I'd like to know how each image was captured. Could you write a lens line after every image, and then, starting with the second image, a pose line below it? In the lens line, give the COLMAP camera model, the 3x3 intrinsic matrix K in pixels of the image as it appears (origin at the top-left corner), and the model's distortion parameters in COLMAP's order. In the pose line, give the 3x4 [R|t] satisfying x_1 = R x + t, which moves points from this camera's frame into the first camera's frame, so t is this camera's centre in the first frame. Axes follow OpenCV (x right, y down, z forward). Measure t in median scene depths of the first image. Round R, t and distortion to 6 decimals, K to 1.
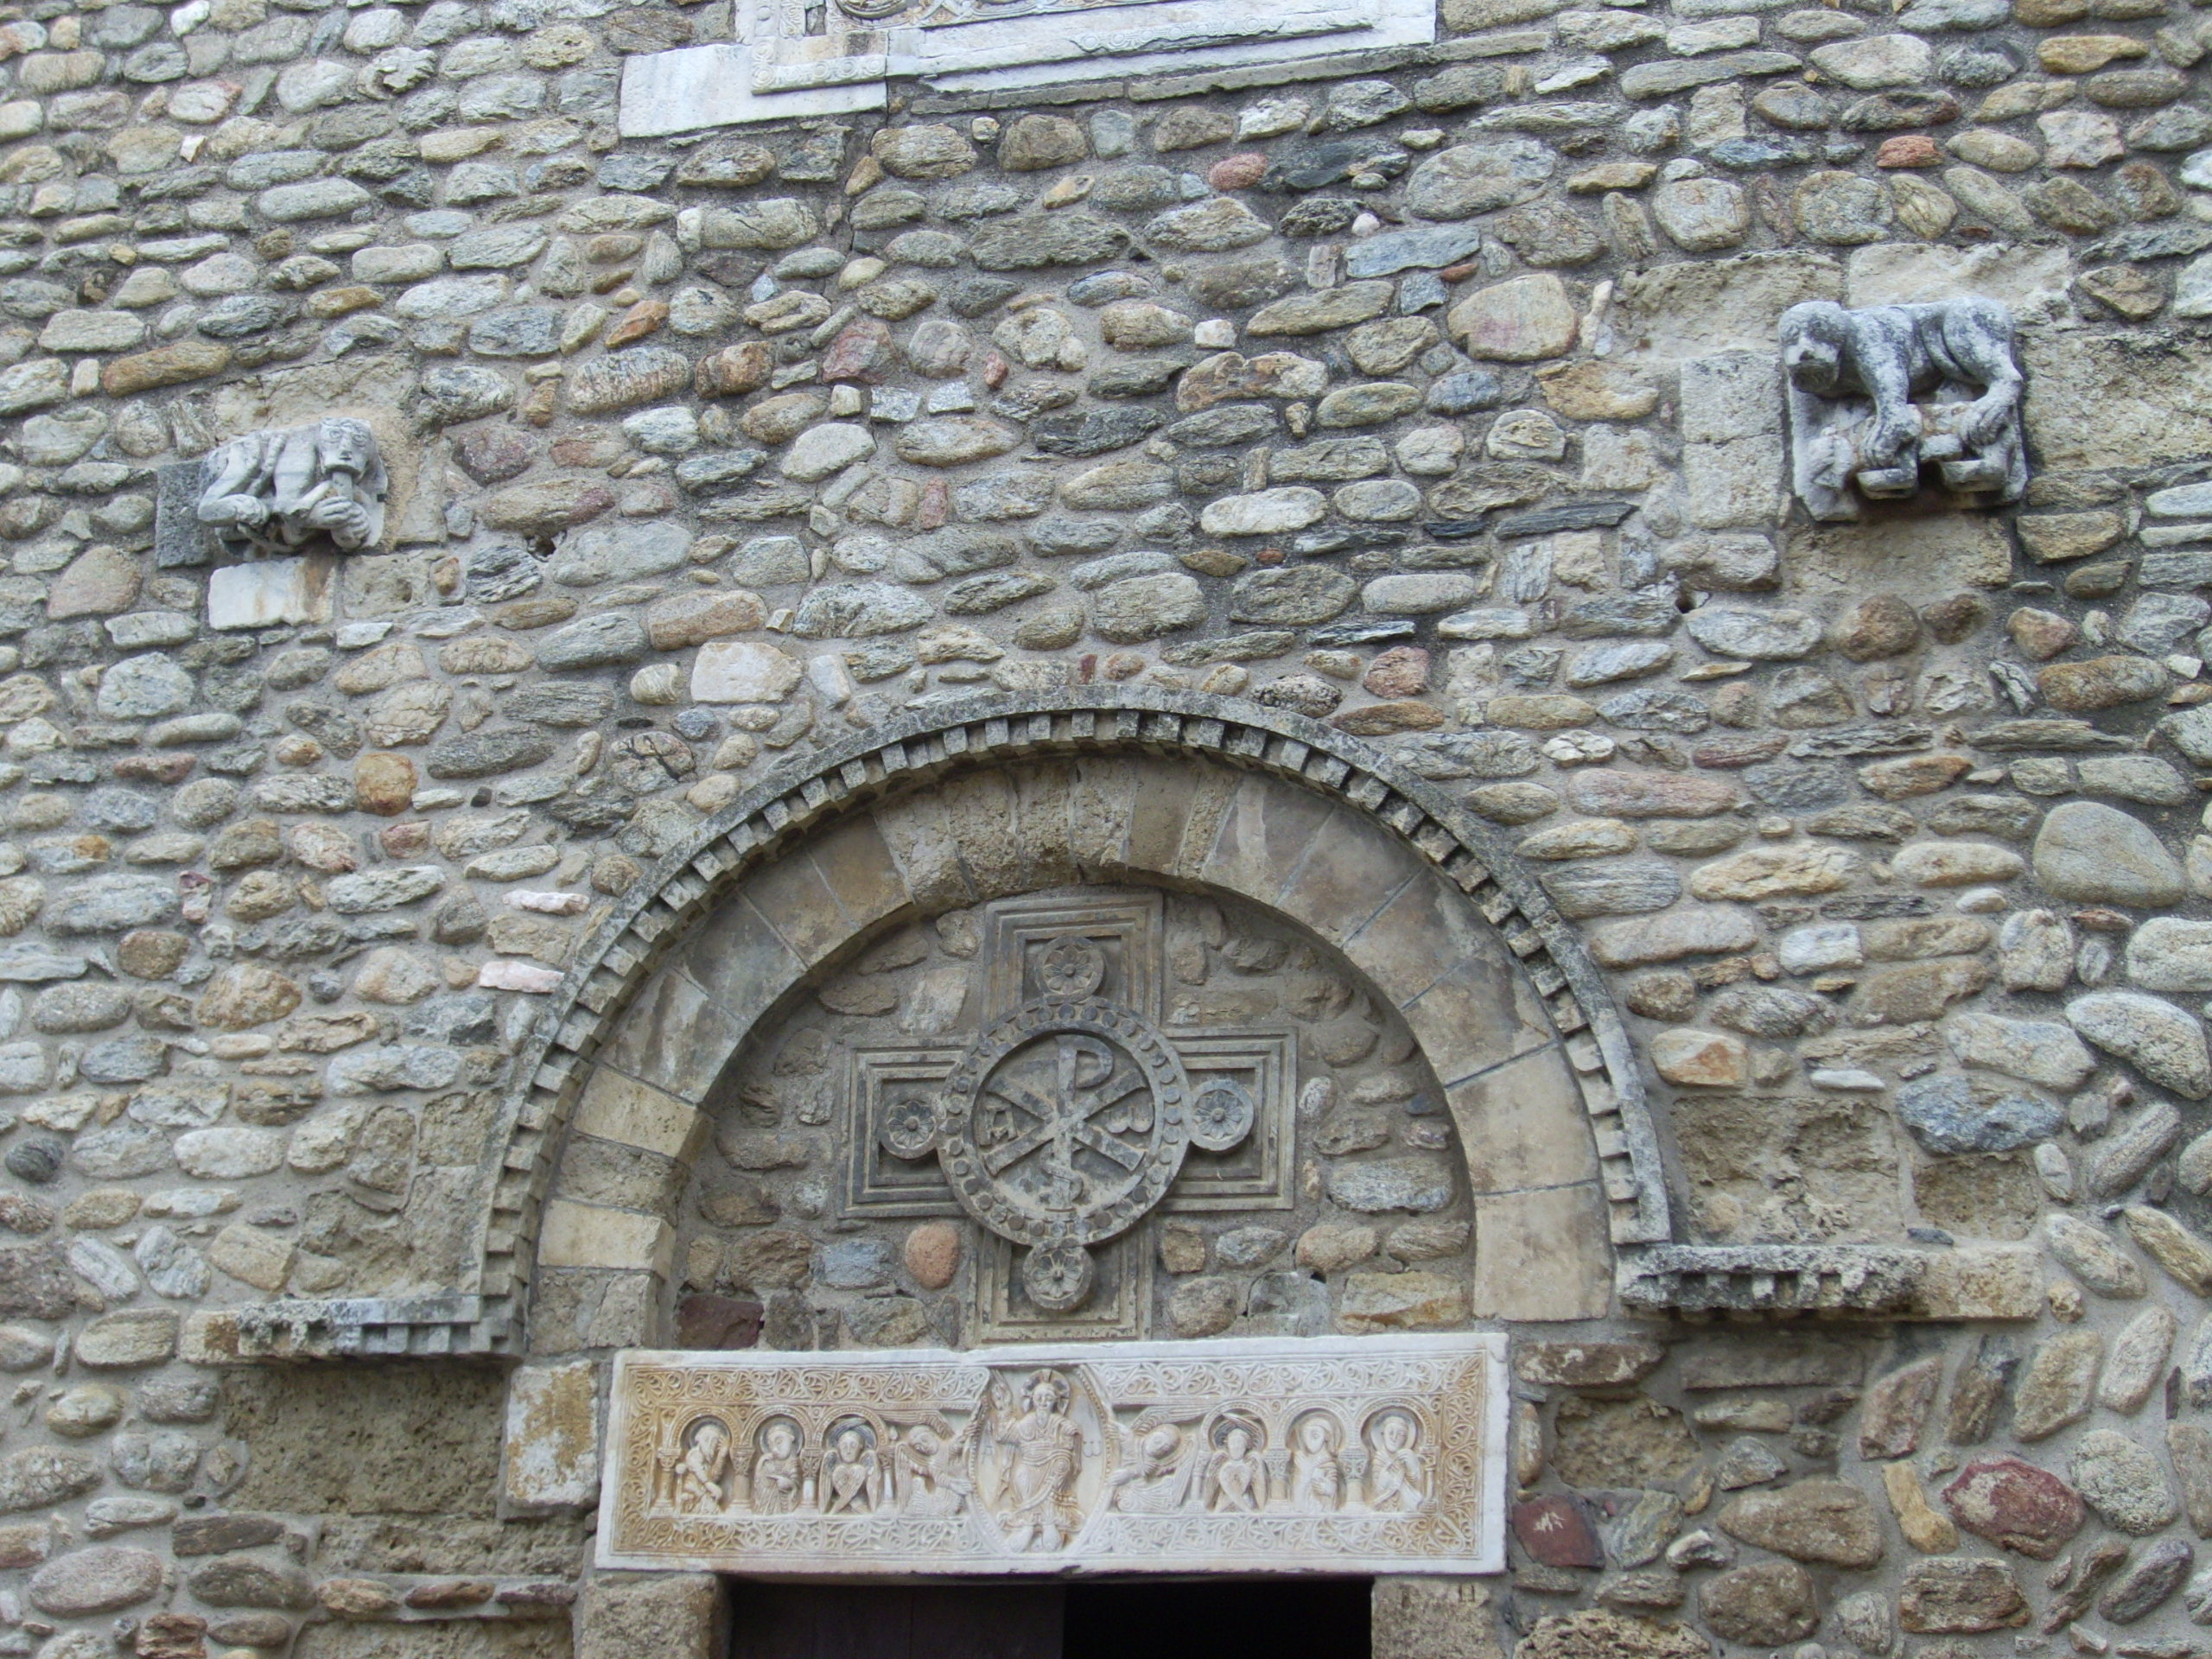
lens RADIAL K [[3356.4, 0, 1106.0], [0, 3356.4, 829.5], [0, 0, 1]] dist [-0.147988, 0.242185]
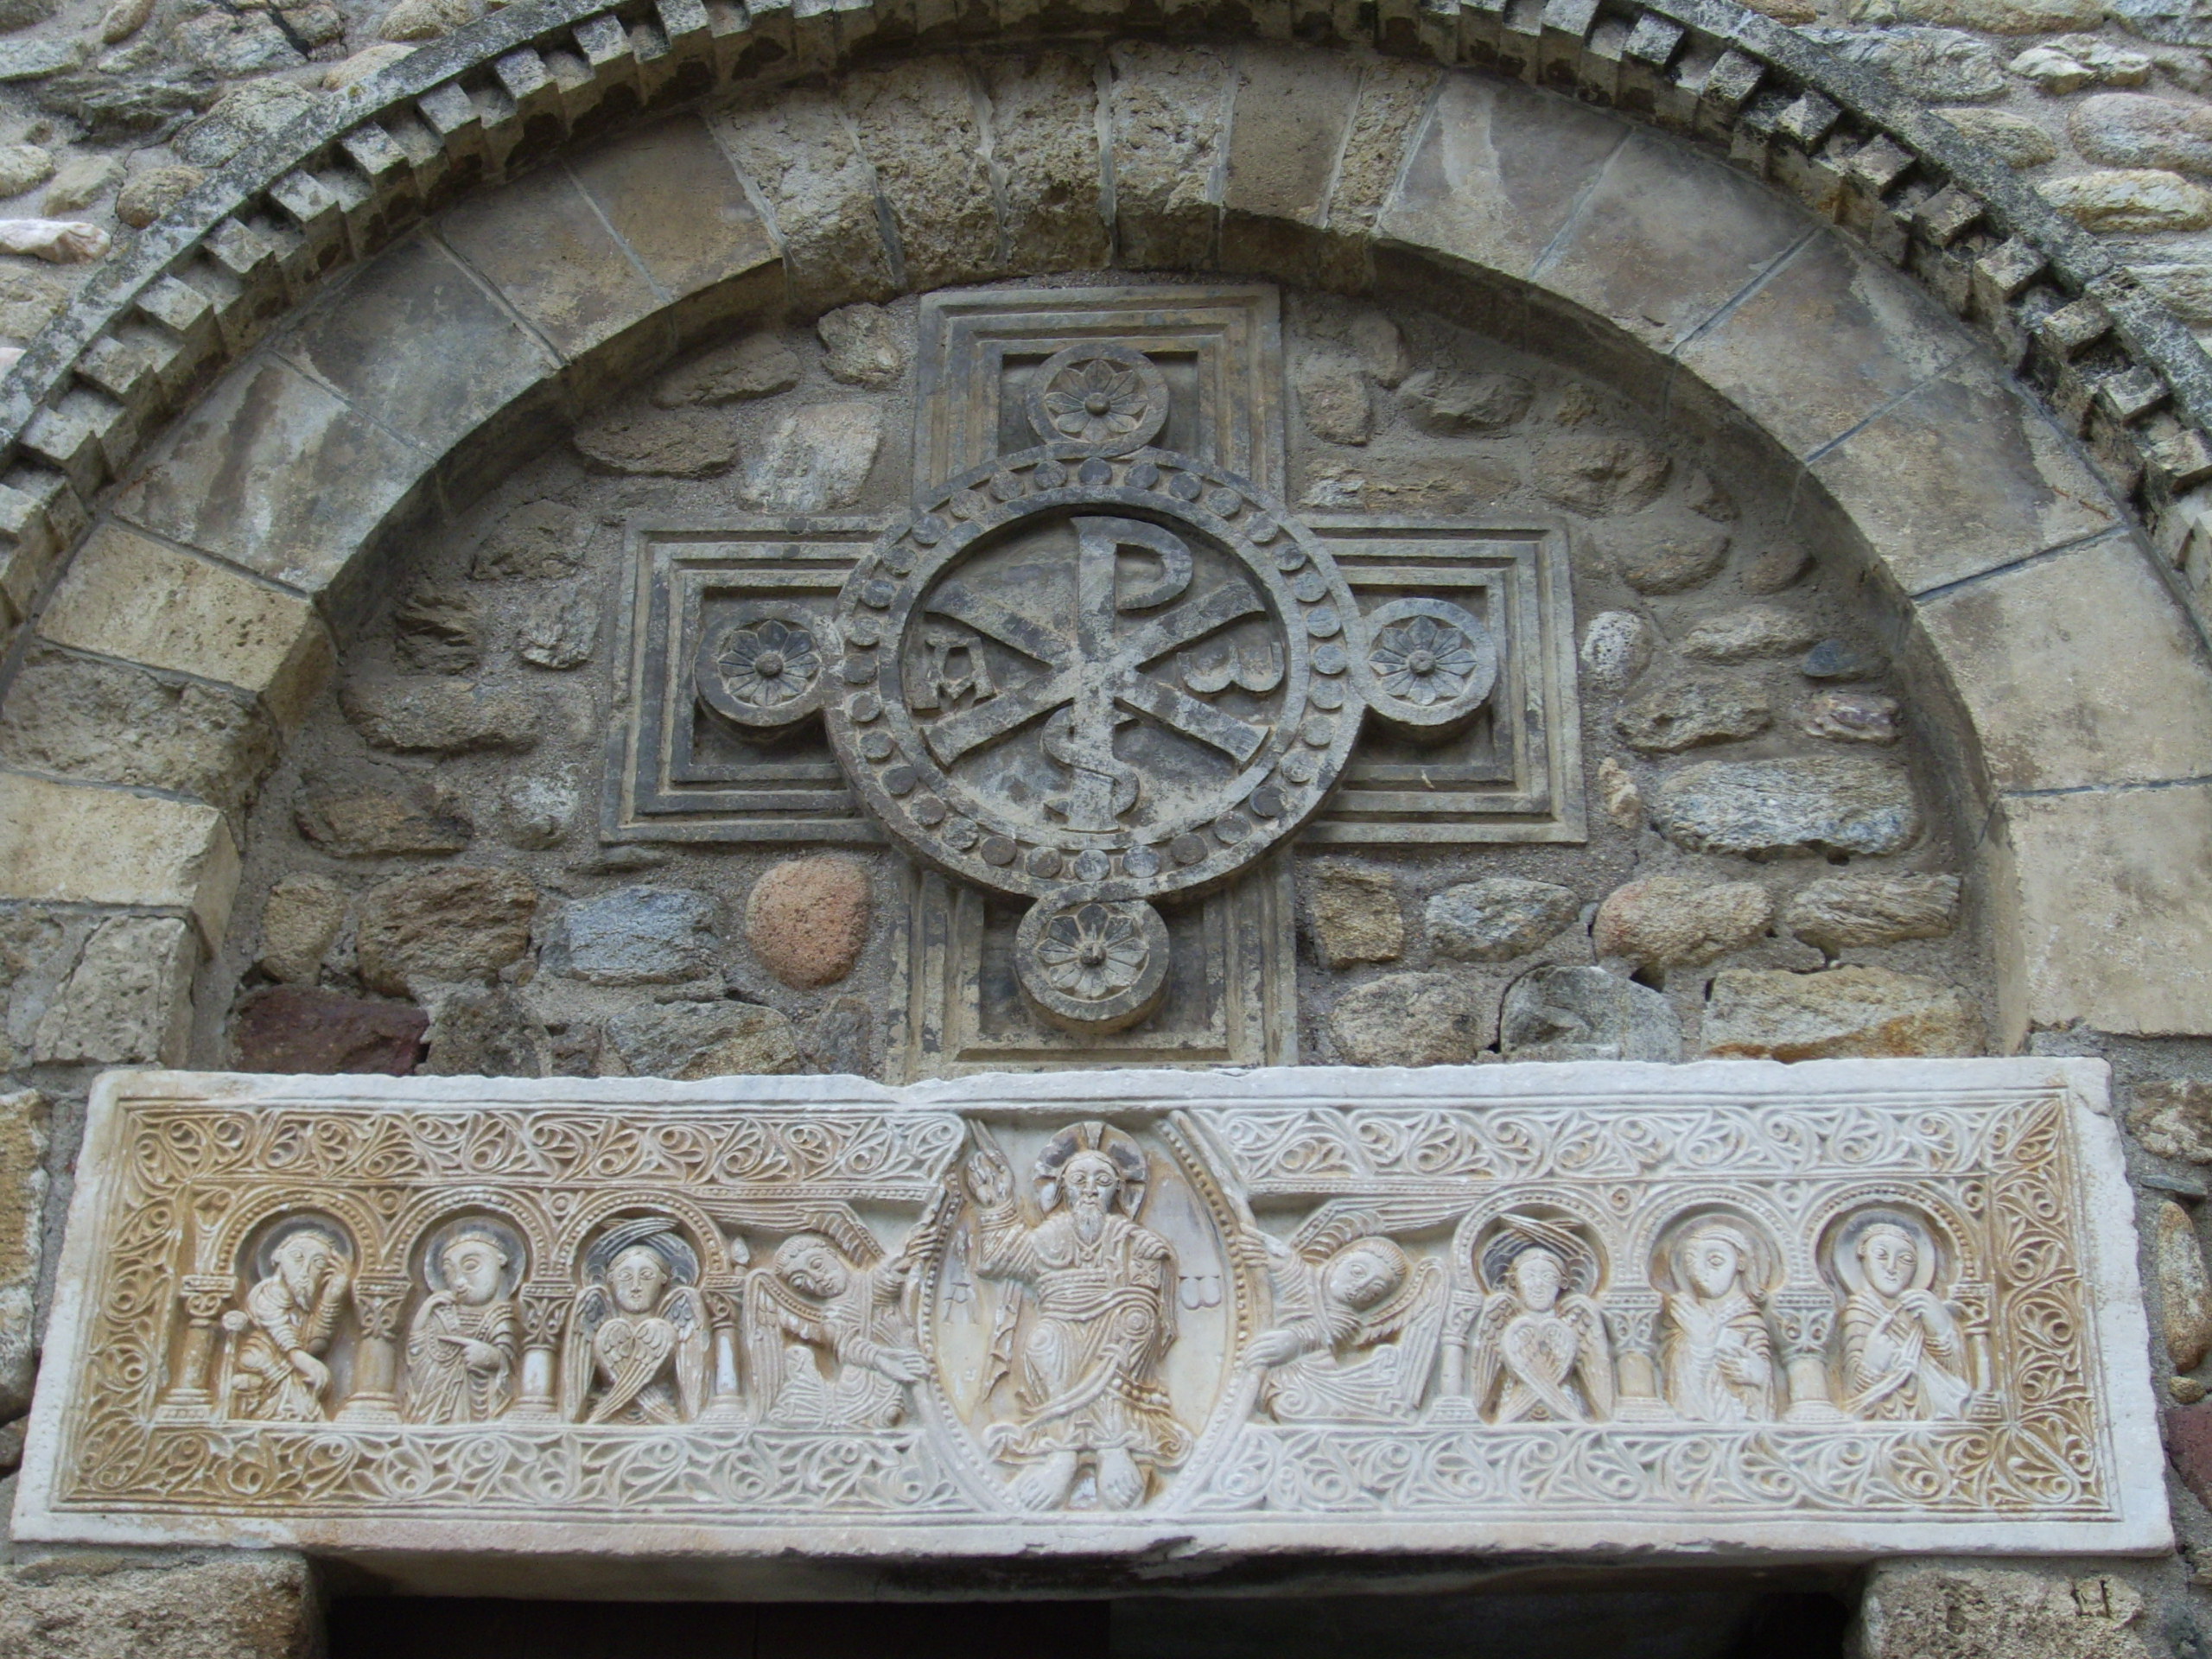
lens RADIAL K [[3356.4, 0, 1106.0], [0, 3356.4, 829.5], [0, 0, 1]] dist [-0.147988, 0.242185]
pose [[0.978447, 0.079877, 0.190422, -0.099813], [-0.049143, 0.985734, -0.160978, 0.185089], [-0.200564, 0.148150, 0.968414, 0.527713]]
